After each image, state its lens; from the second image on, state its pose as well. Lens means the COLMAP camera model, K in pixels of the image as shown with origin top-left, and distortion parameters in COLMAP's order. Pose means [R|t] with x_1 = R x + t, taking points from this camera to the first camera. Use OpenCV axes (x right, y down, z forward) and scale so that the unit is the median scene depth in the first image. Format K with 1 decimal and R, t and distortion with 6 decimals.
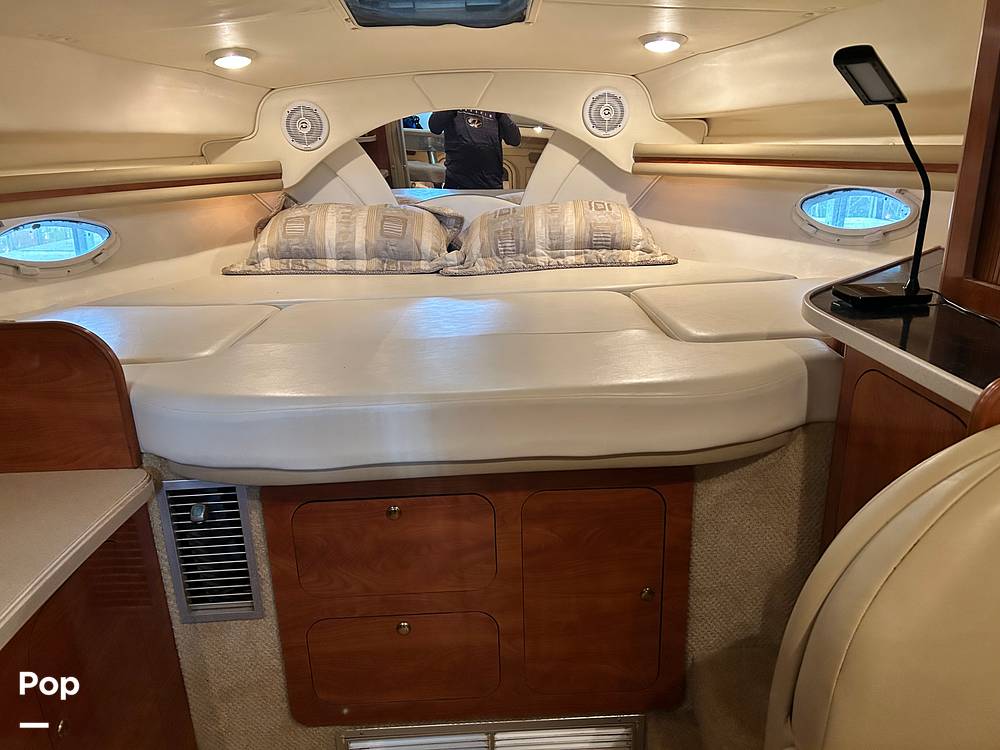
lens RADIAL K [[738.3, 0, 500.0], [0, 738.3, 375.0], [0, 0, 1]] dist [0.002744, -0.006968]
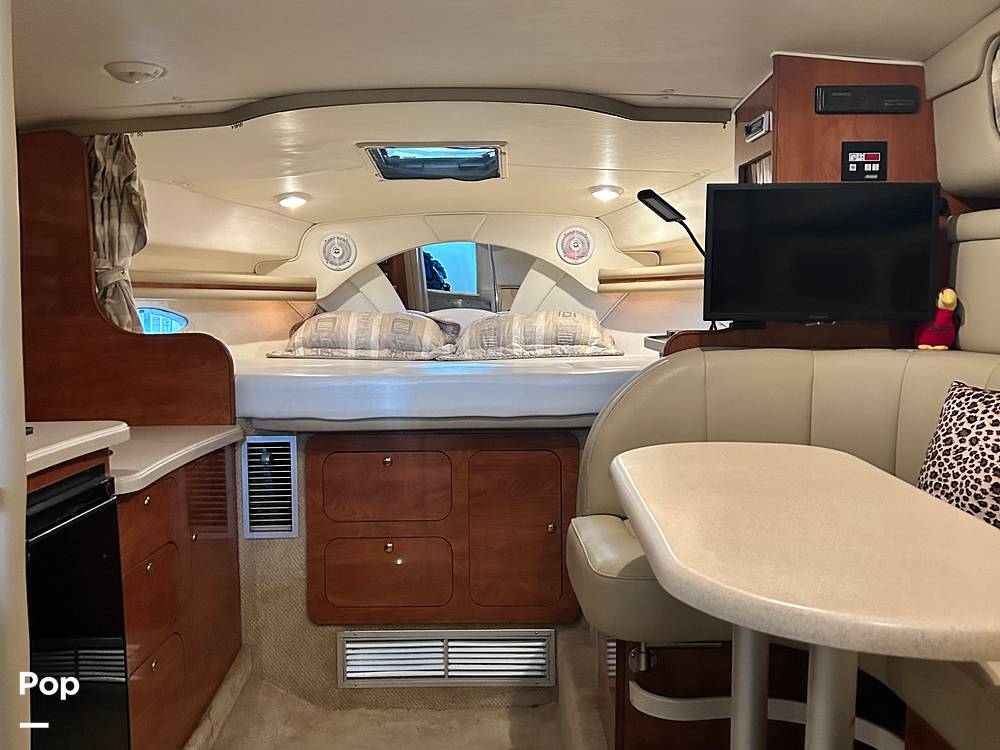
lens RADIAL K [[992.0, 0, 500.0], [0, 992.0, 375.0], [0, 0, 1]] dist [0.005873, -0.000075]
pose [[0.998305, 0.020875, -0.054335, 0.119823], [-0.033845, 0.967634, -0.250079, 0.305428], [0.047357, 0.251494, 0.966700, -0.624260]]
